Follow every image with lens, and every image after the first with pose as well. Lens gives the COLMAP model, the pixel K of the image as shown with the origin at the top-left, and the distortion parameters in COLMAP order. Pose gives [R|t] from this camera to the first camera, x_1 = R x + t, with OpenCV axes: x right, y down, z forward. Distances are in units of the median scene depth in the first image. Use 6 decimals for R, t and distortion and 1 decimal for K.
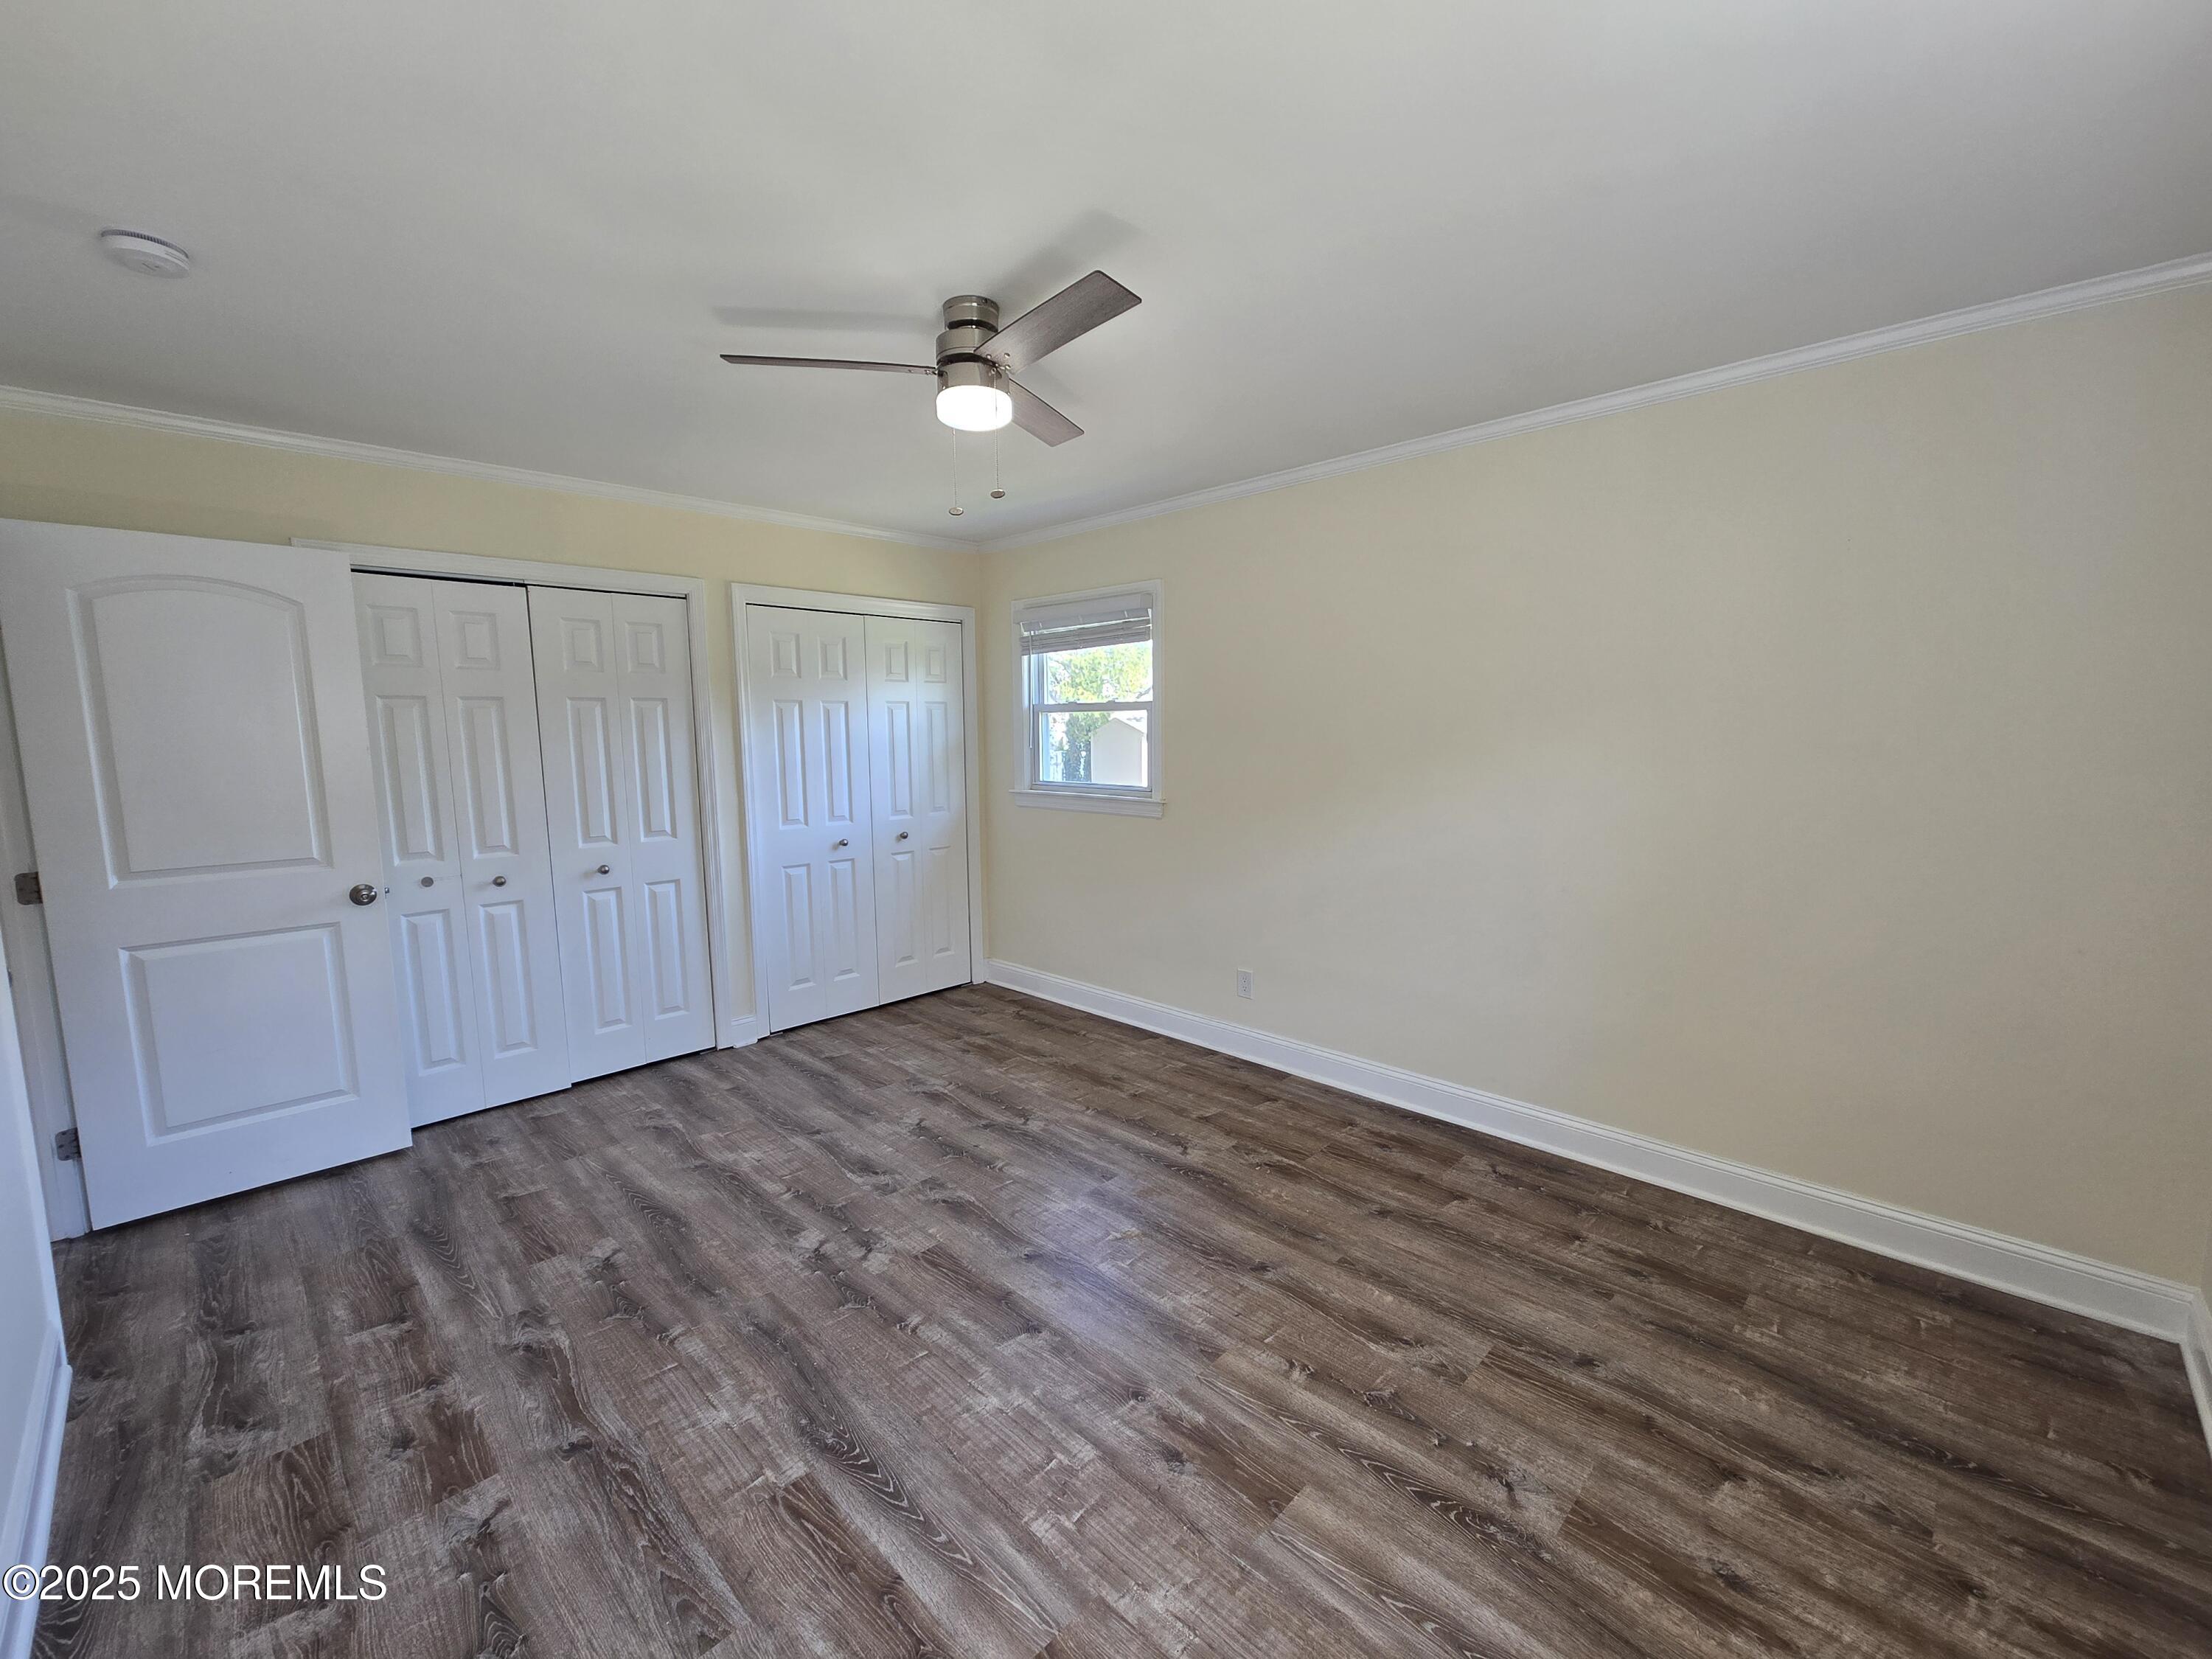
lens RADIAL K [[908.1, 0, 1094.6], [0, 908.1, 843.9], [0, 0, 1]] dist [0.004104, 0.000257]
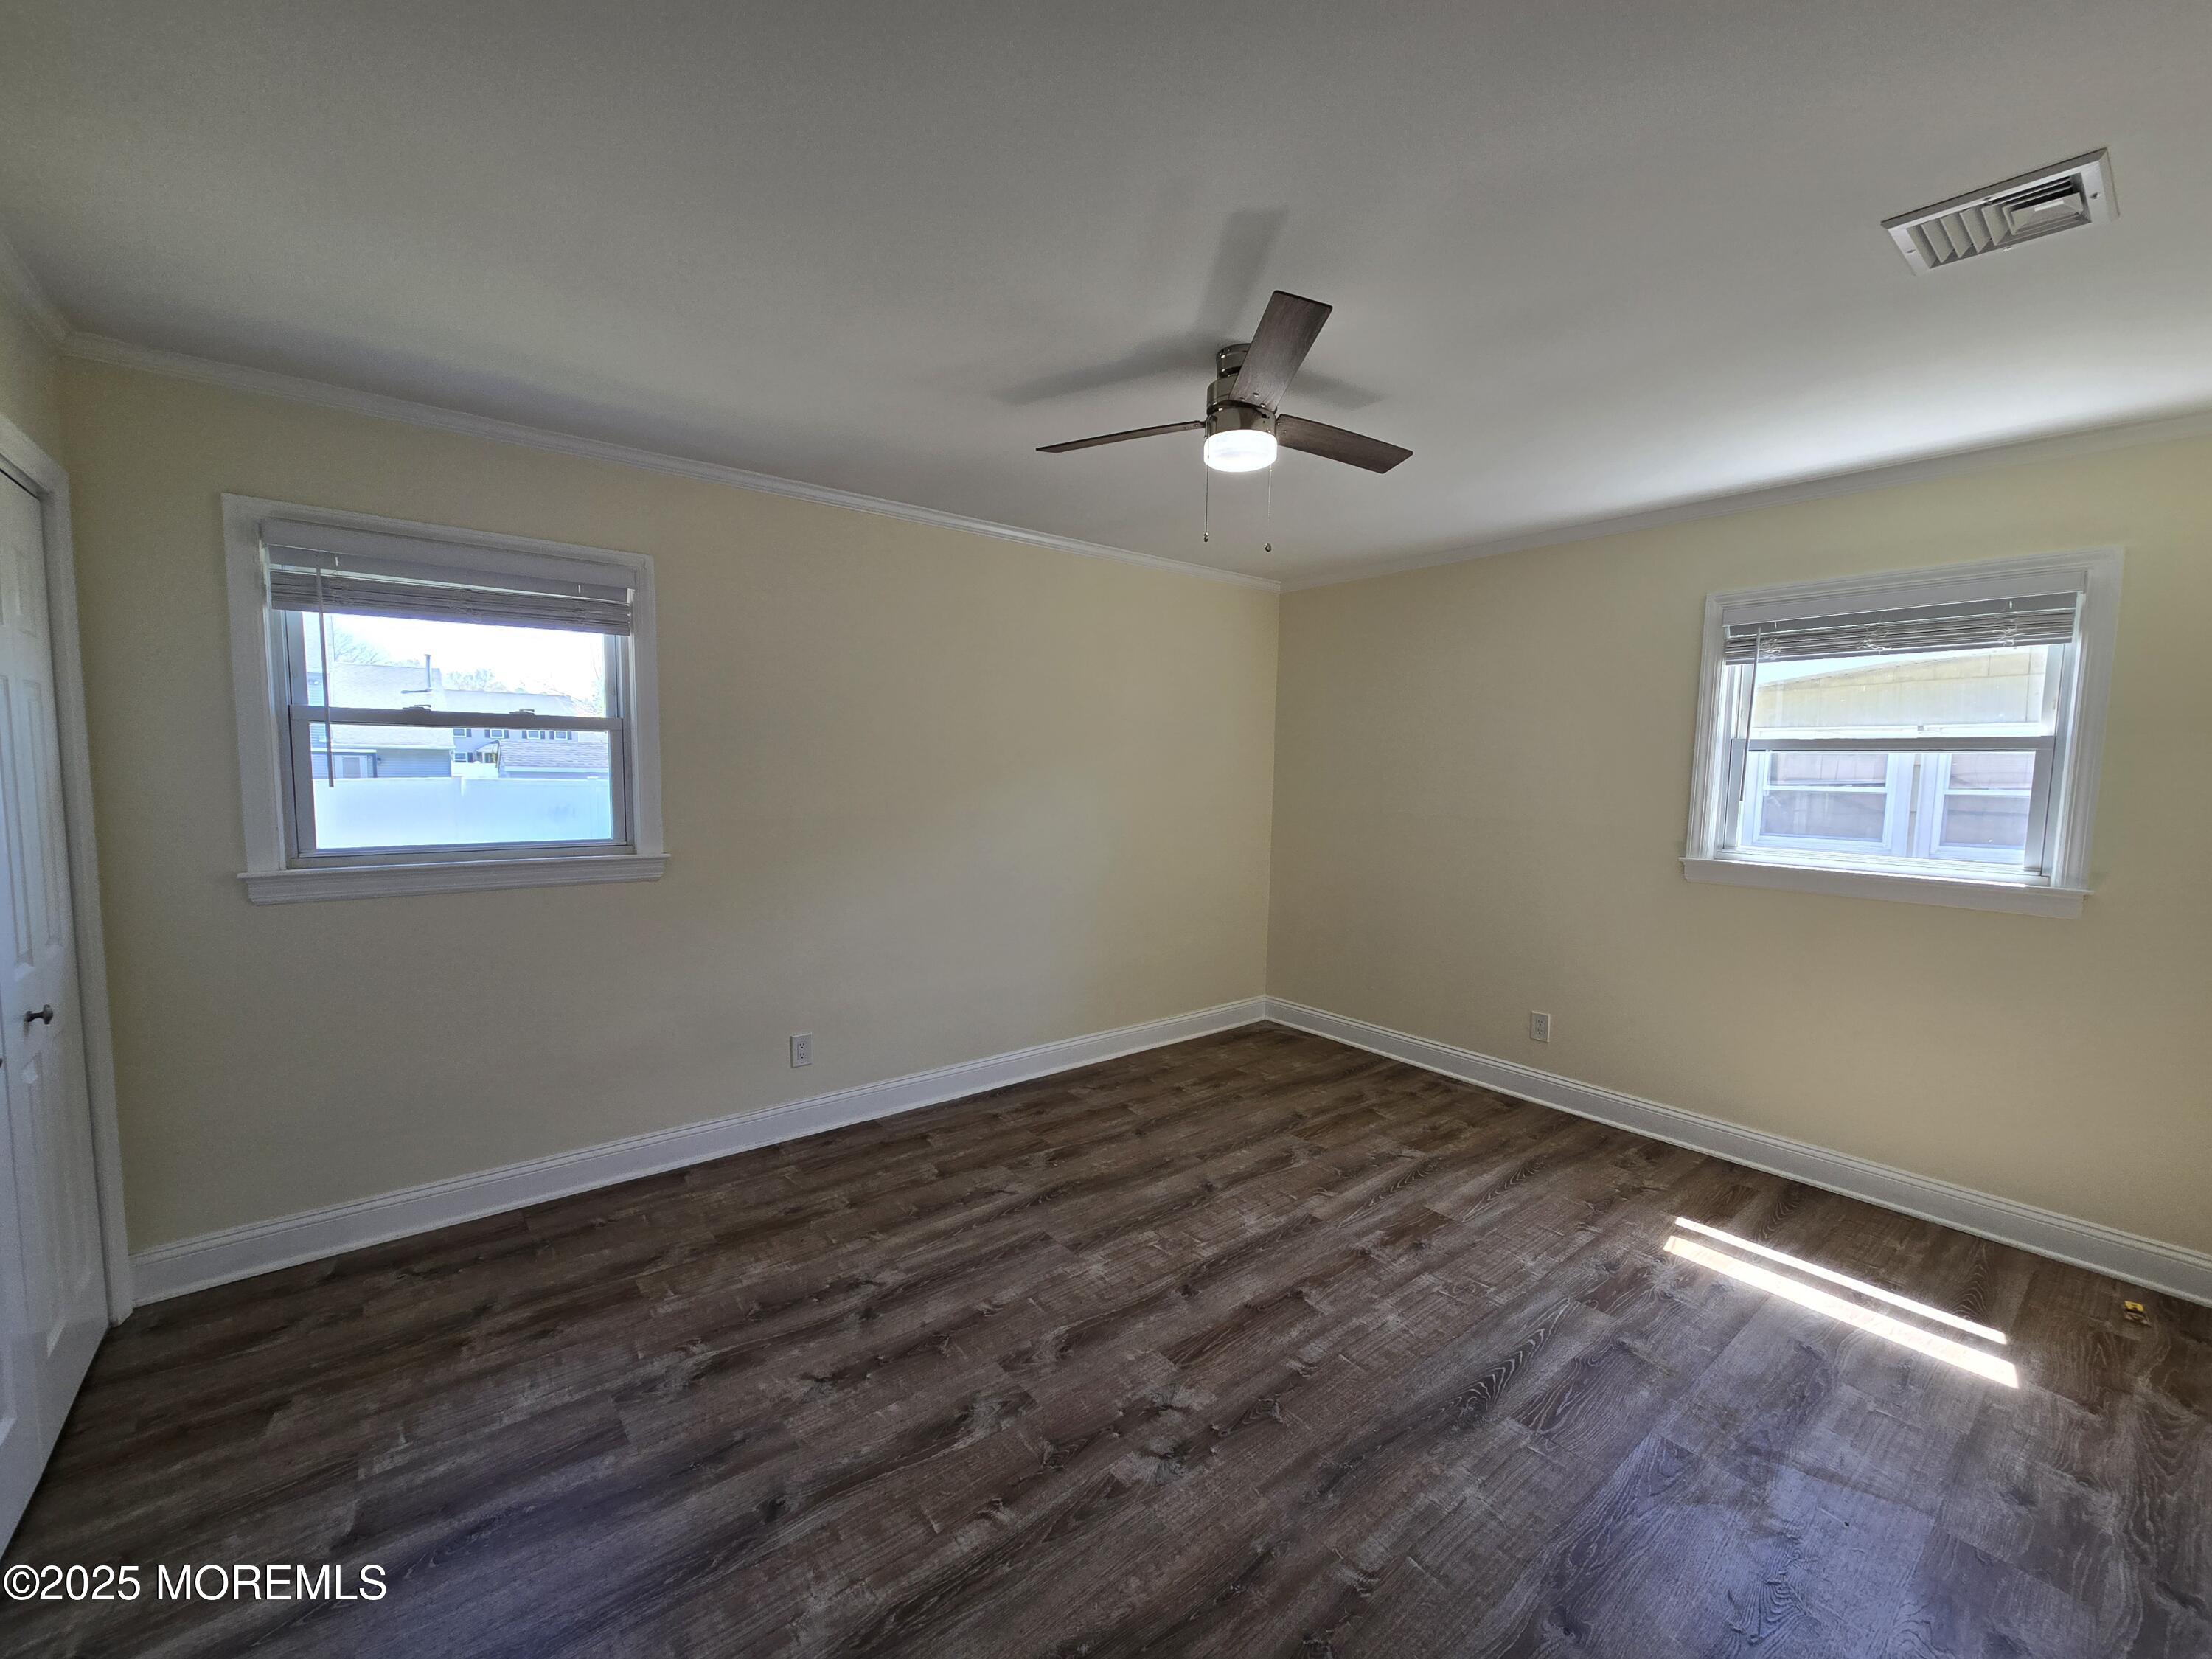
lens RADIAL K [[908.1, 0, 1094.6], [0, 908.1, 843.9], [0, 0, 1]] dist [0.004104, 0.000257]
pose [[0.105542, -0.075390, 0.991553, -0.904702], [0.111692, 0.991711, 0.063513, -0.093241], [-0.988122, 0.104046, 0.113088, 0.822214]]
